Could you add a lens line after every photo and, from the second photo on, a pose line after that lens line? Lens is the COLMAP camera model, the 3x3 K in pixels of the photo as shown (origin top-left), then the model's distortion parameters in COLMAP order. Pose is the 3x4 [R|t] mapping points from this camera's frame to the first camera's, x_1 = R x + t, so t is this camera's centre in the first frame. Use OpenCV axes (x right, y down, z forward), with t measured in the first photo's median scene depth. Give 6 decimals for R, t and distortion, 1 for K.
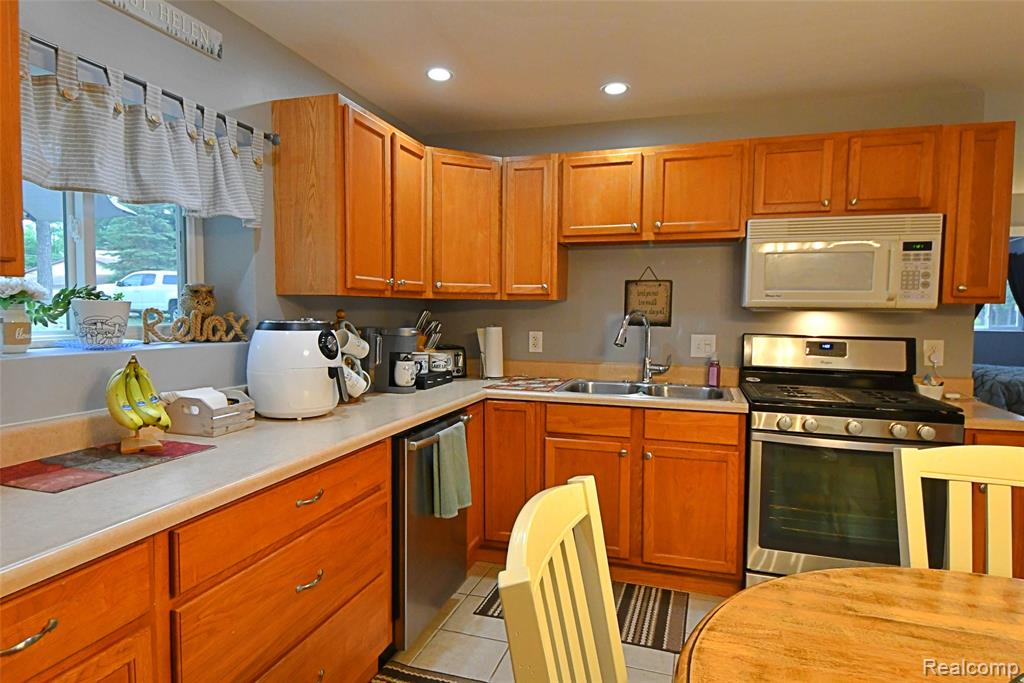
lens RADIAL K [[597.6, 0, 512.0], [0, 597.6, 341.5], [0, 0, 1]] dist [0.041342, -0.040197]
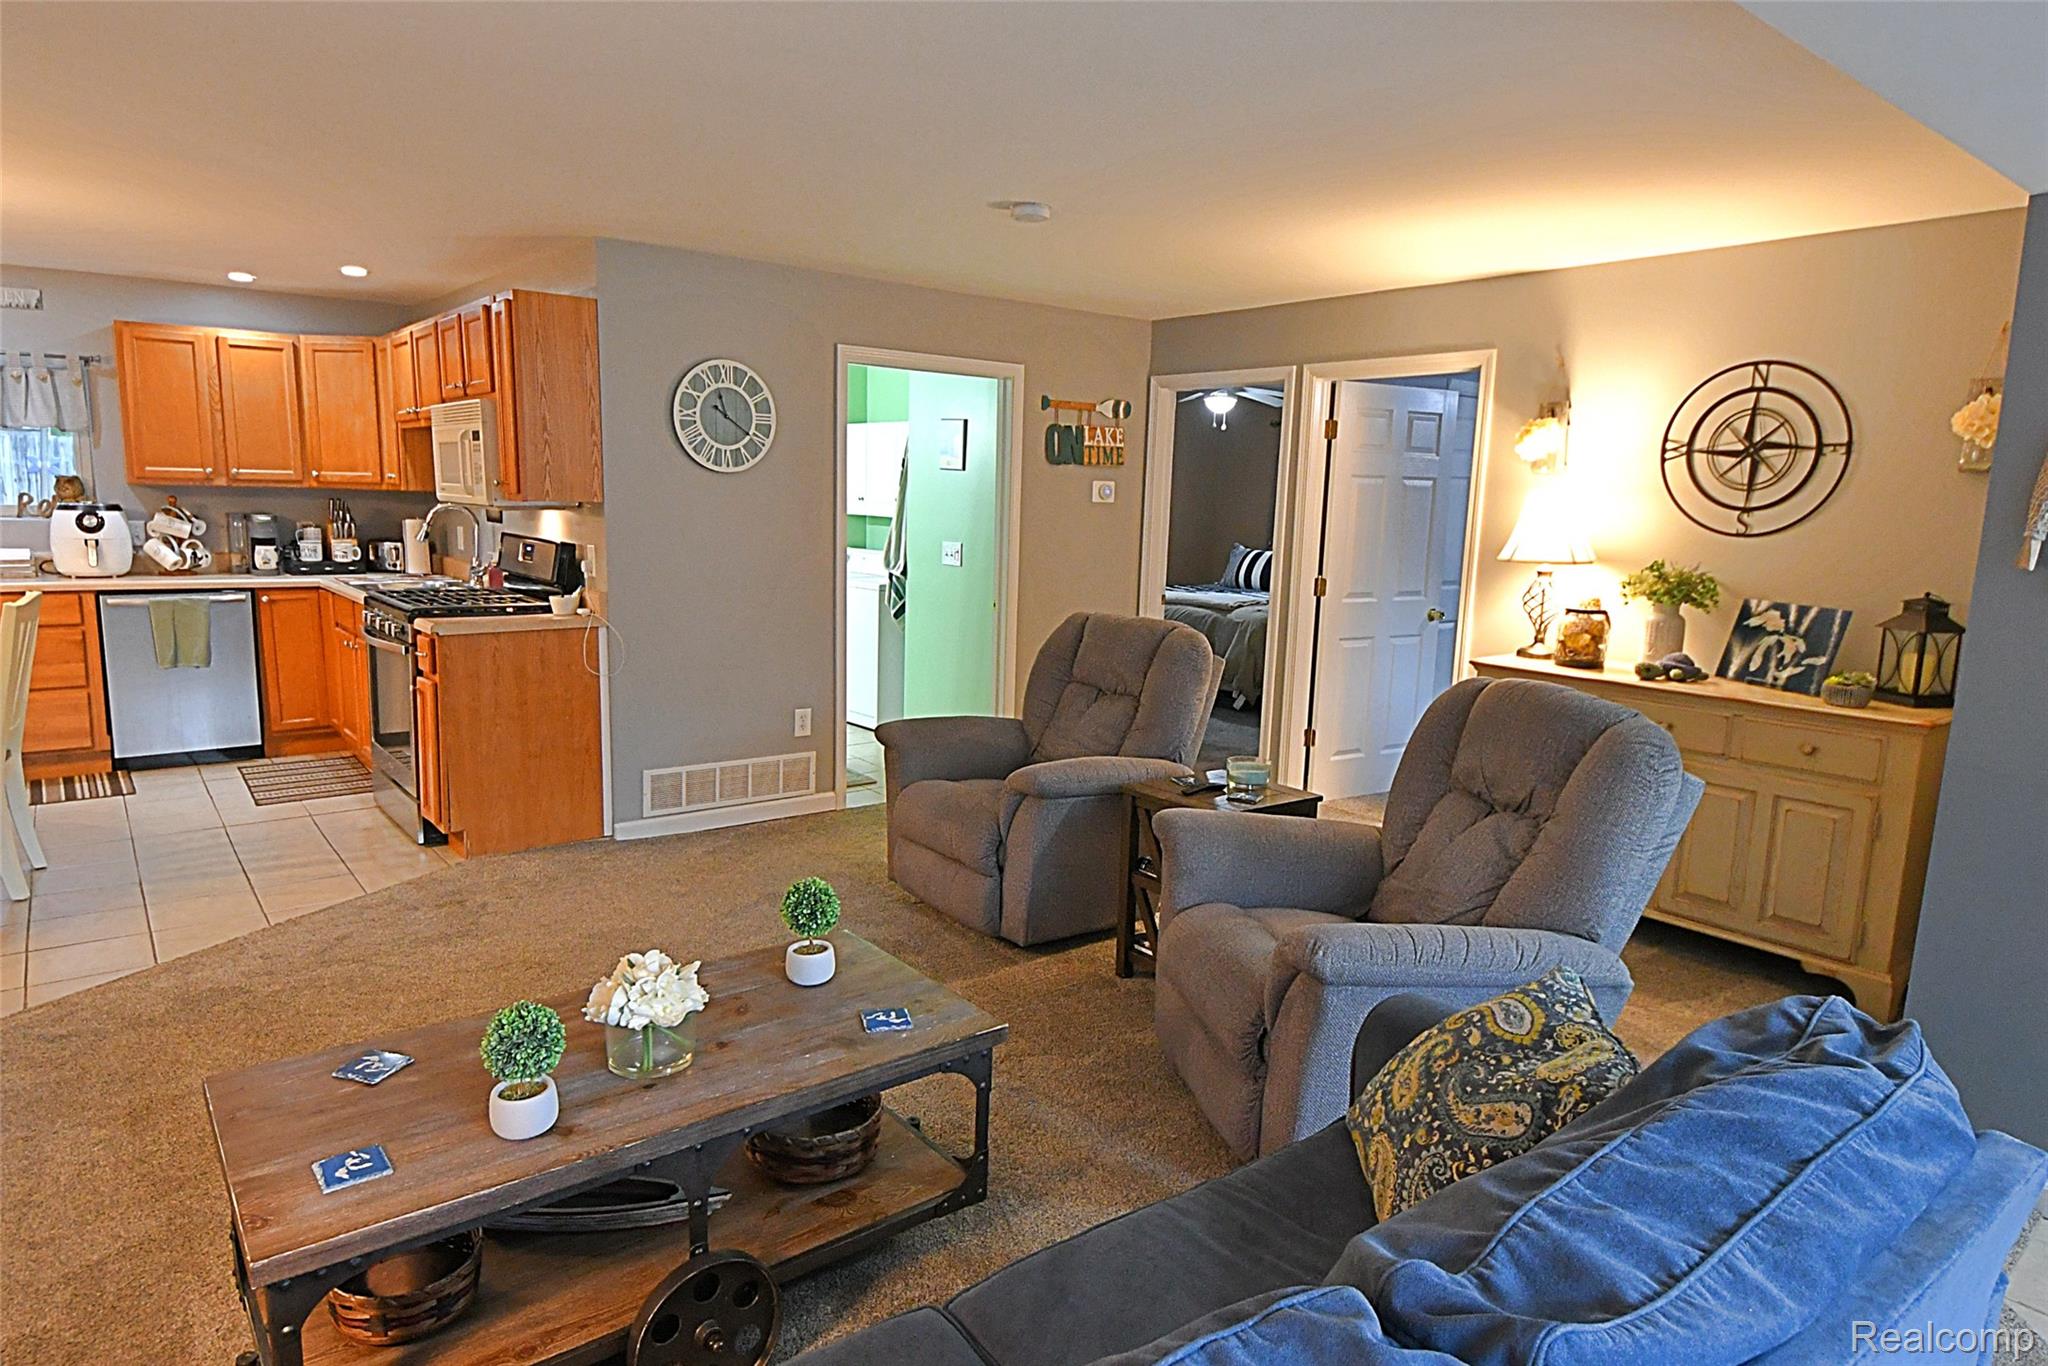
lens RADIAL K [[1240.0, 0, 1024.0], [0, 1240.0, 683.0], [0, 0, 1]] dist [0.053802, -0.051664]
pose [[0.822809, 0.101416, -0.559196, 2.342322], [-0.049972, 0.993049, 0.106569, -0.032175], [0.566117, -0.059742, 0.822157, -0.101068]]
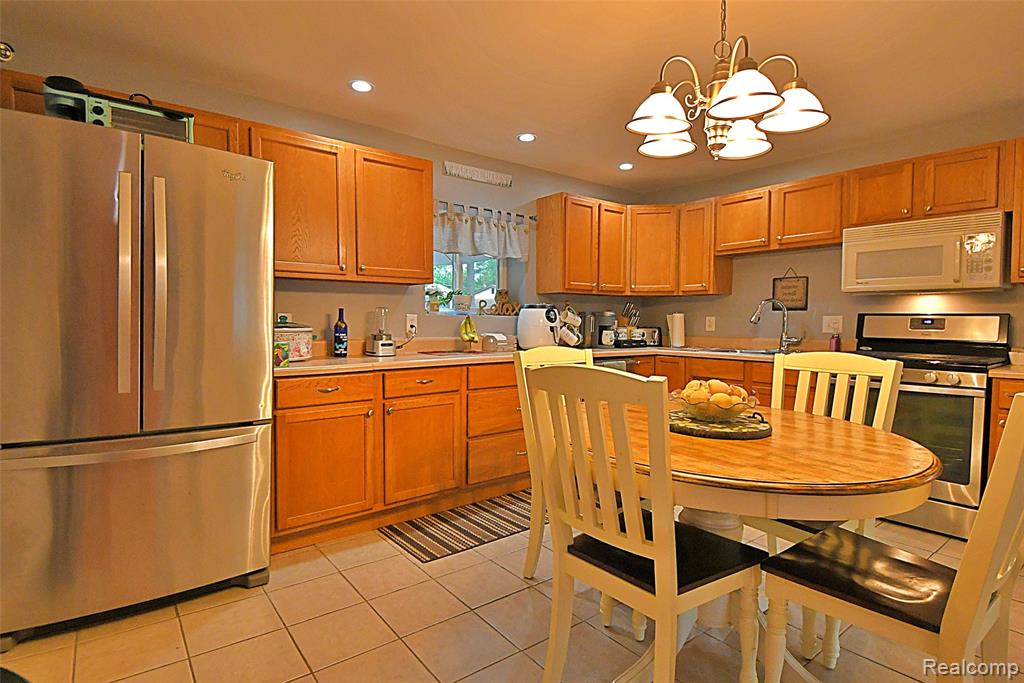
lens RADIAL K [[519.4, 0, 499.0], [0, 519.4, 339.5], [0, 0, 1]] dist [0.034990, -0.034027]
pose [[0.820560, 0.014876, -0.571367, 0.449258], [-0.028135, 0.999501, -0.014383, 0.093567], [0.570868, 0.027878, 0.820569, -0.446078]]
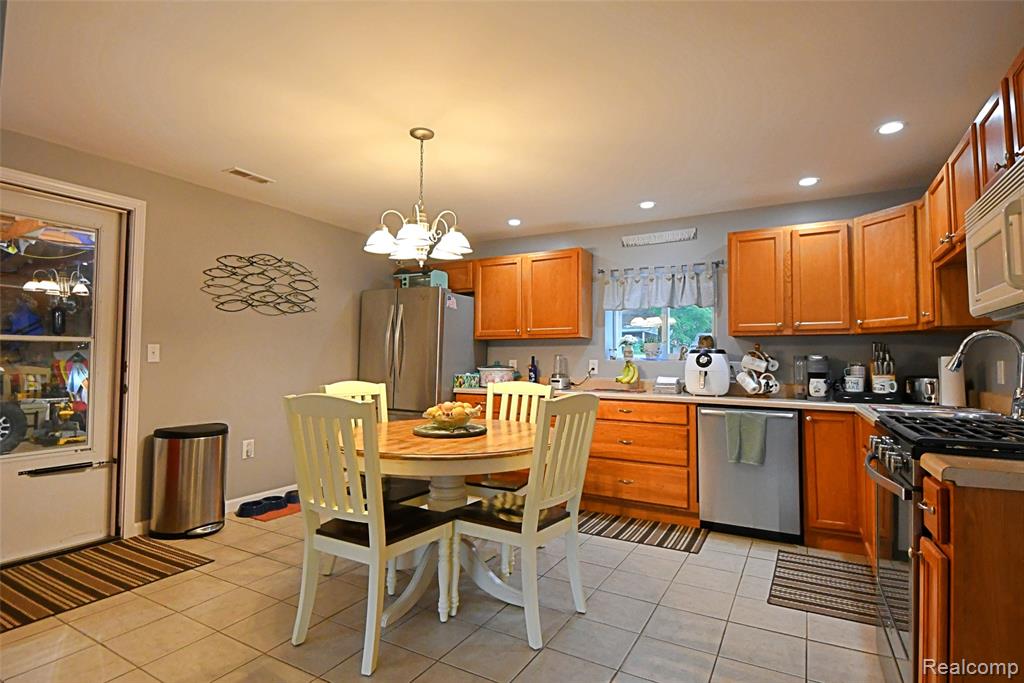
lens RADIAL K [[519.4, 0, 499.0], [0, 519.4, 339.5], [0, 0, 1]] dist [0.034990, -0.034027]
pose [[-0.215692, -0.054756, -0.974925, 1.261150], [-0.064899, 0.997023, -0.041639, 0.043225], [0.974302, 0.054291, -0.218603, 0.558452]]
